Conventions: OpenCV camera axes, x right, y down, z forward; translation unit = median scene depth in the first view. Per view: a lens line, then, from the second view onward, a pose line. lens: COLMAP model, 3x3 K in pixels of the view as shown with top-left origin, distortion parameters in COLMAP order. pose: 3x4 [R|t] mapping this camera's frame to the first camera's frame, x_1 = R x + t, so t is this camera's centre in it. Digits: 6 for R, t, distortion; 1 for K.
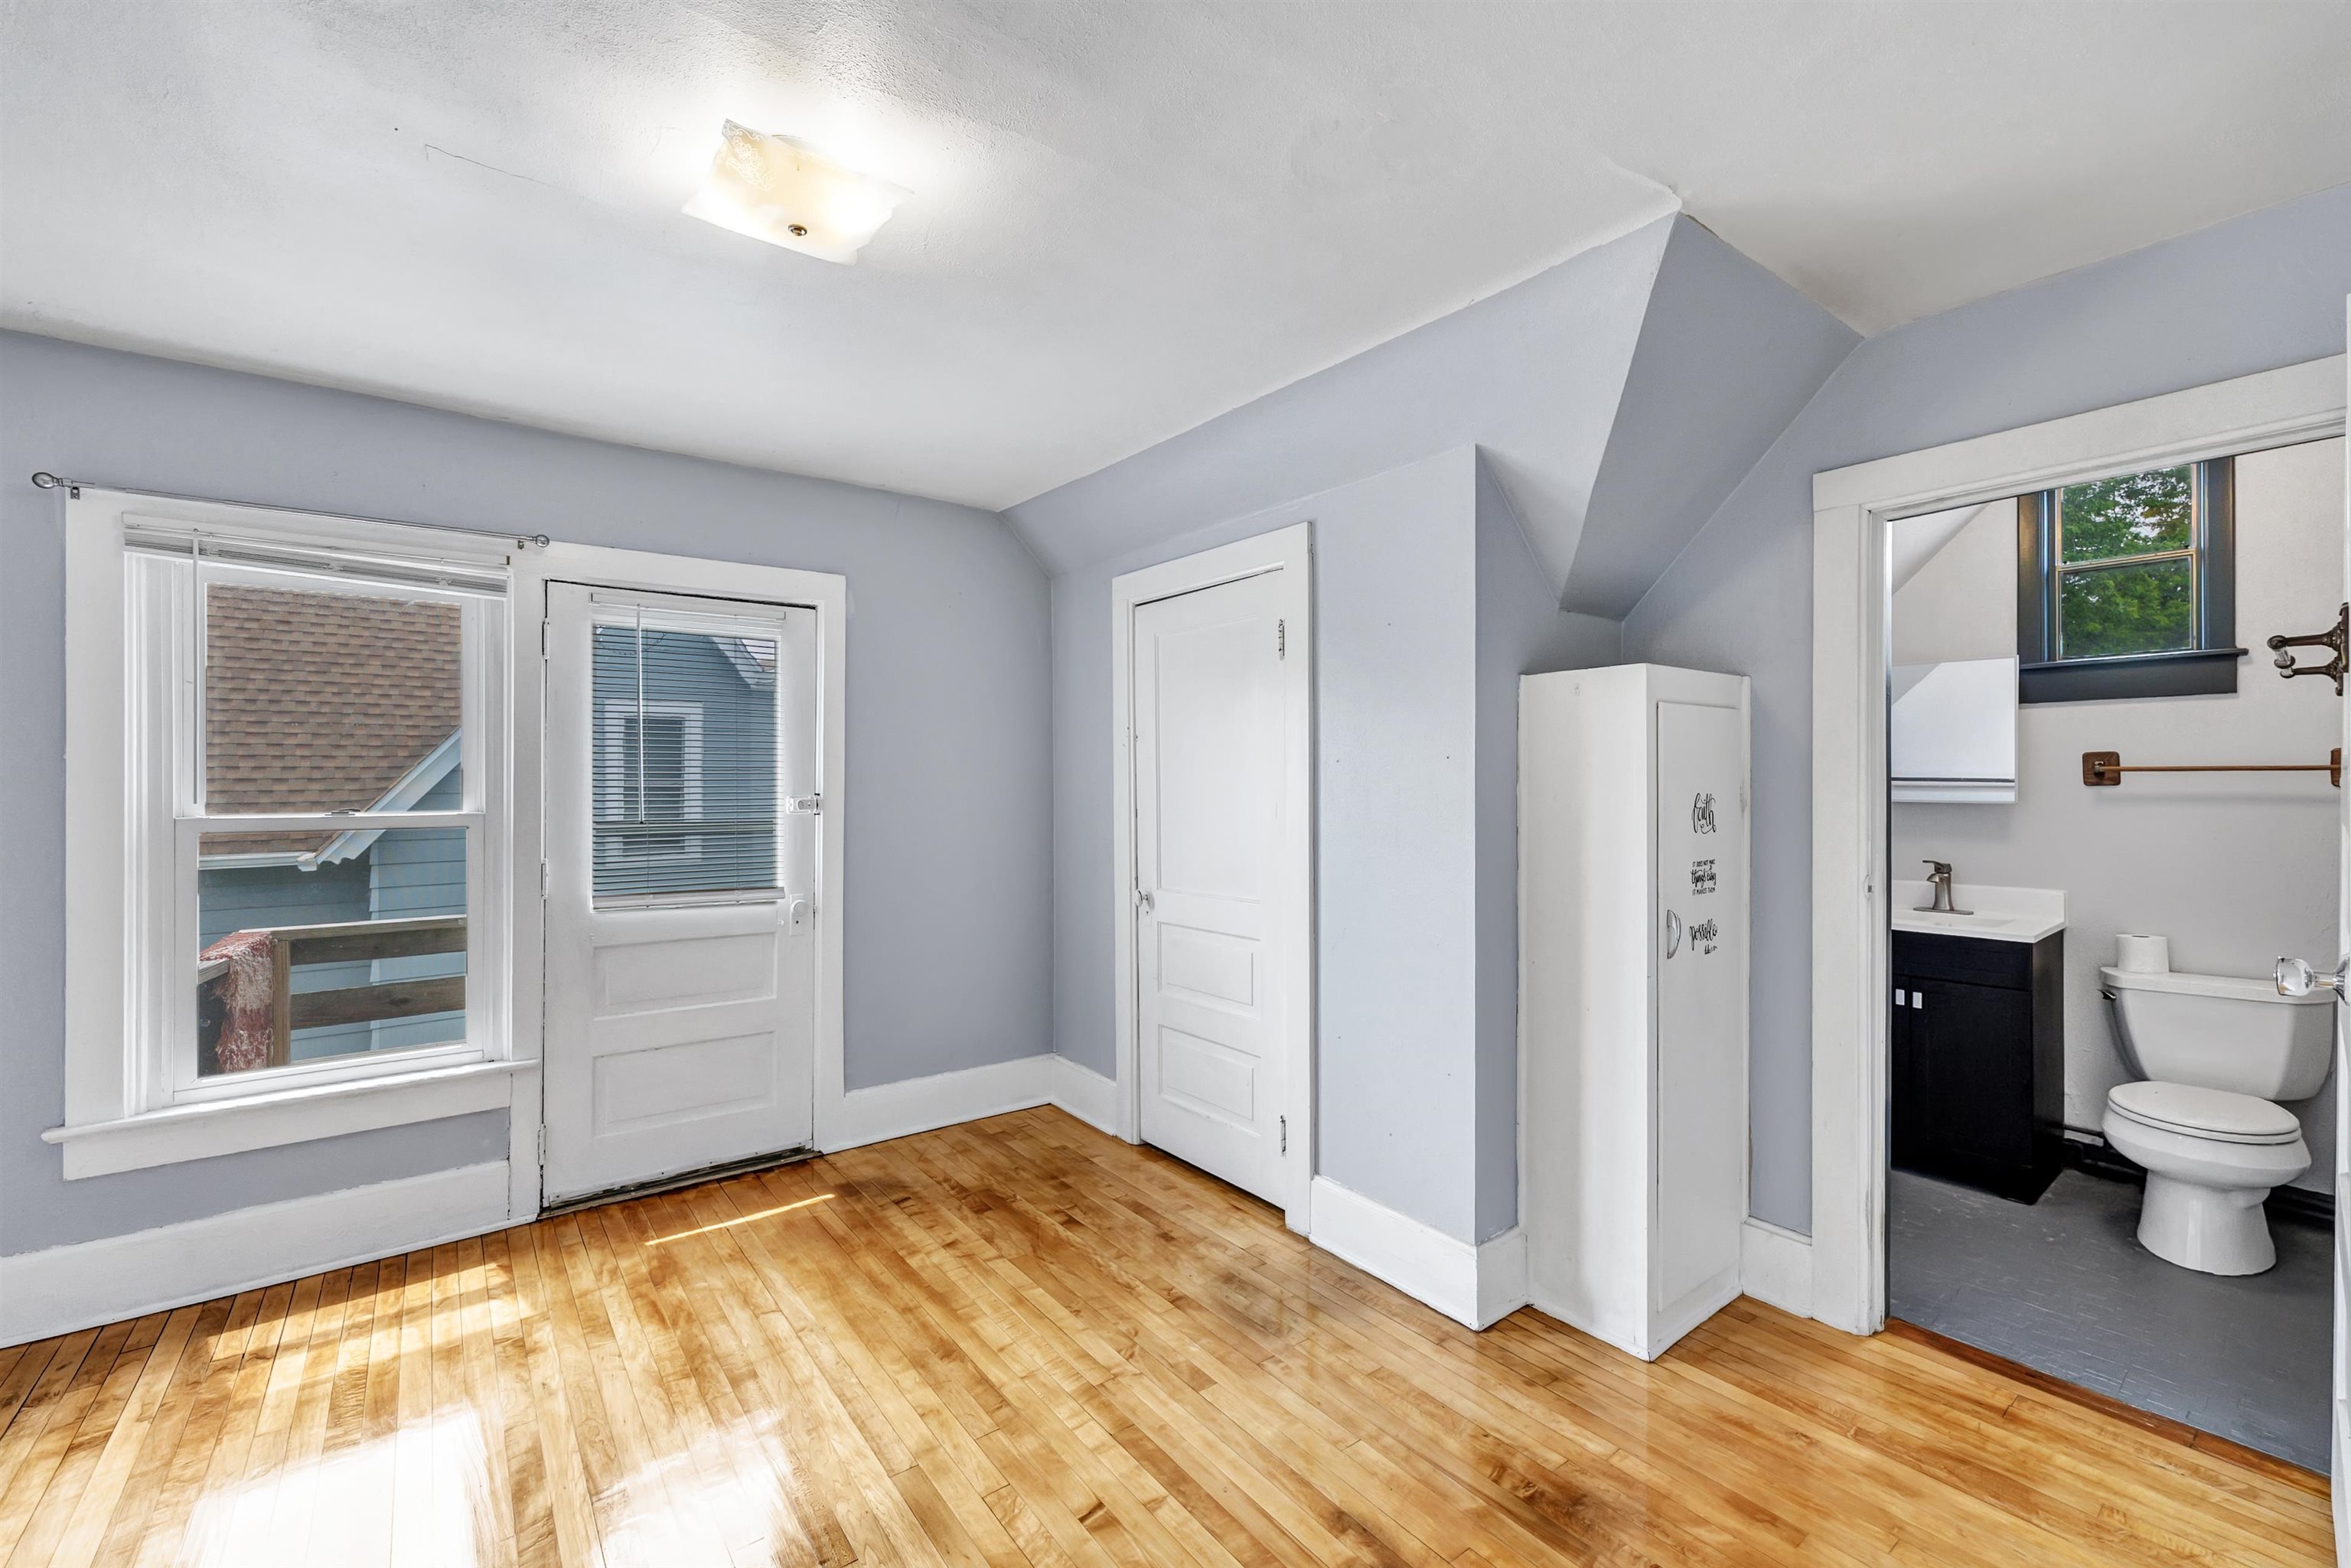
lens RADIAL K [[942.7, 0, 1182.9], [0, 942.7, 779.0], [0, 0, 1]] dist [-0.001402, 0.000186]
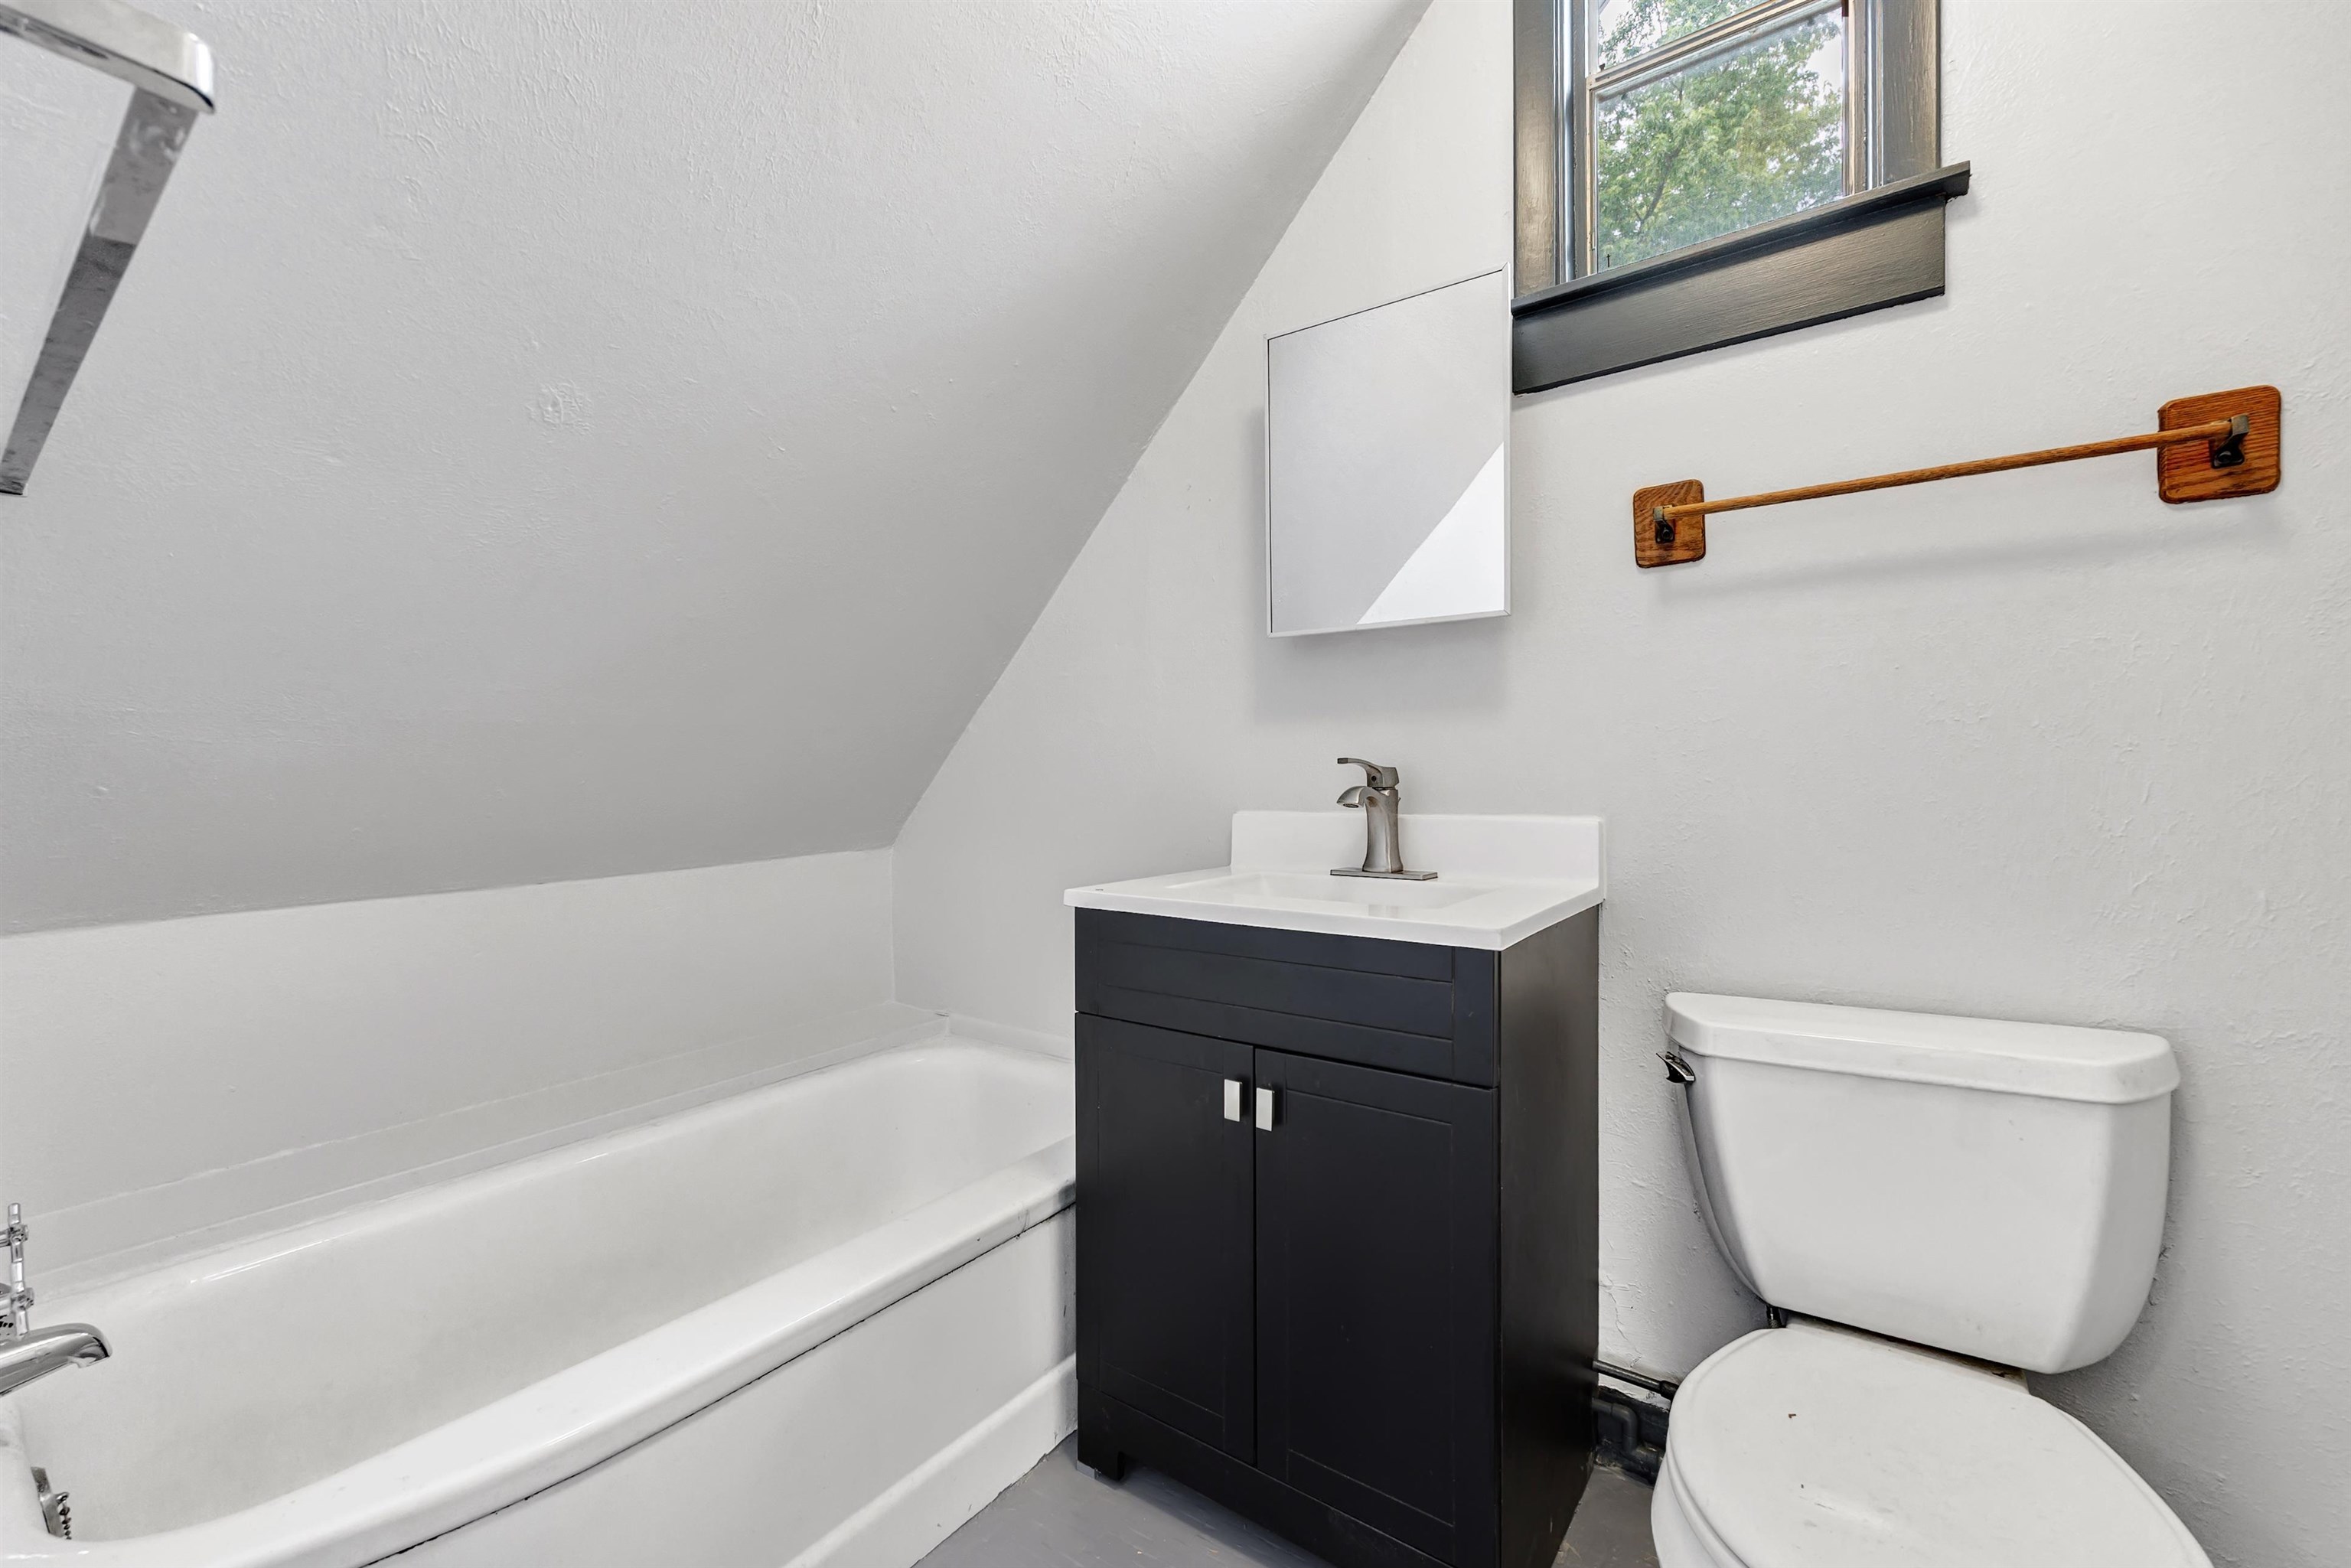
lens RADIAL K [[942.7, 0, 1182.9], [0, 942.7, 779.0], [0, 0, 1]] dist [-0.001402, 0.000186]
pose [[0.962792, -0.000663, 0.270244, 0.648511], [-0.000137, 0.999996, 0.002943, 0.102412], [-0.270245, -0.002871, 0.962787, 0.648833]]
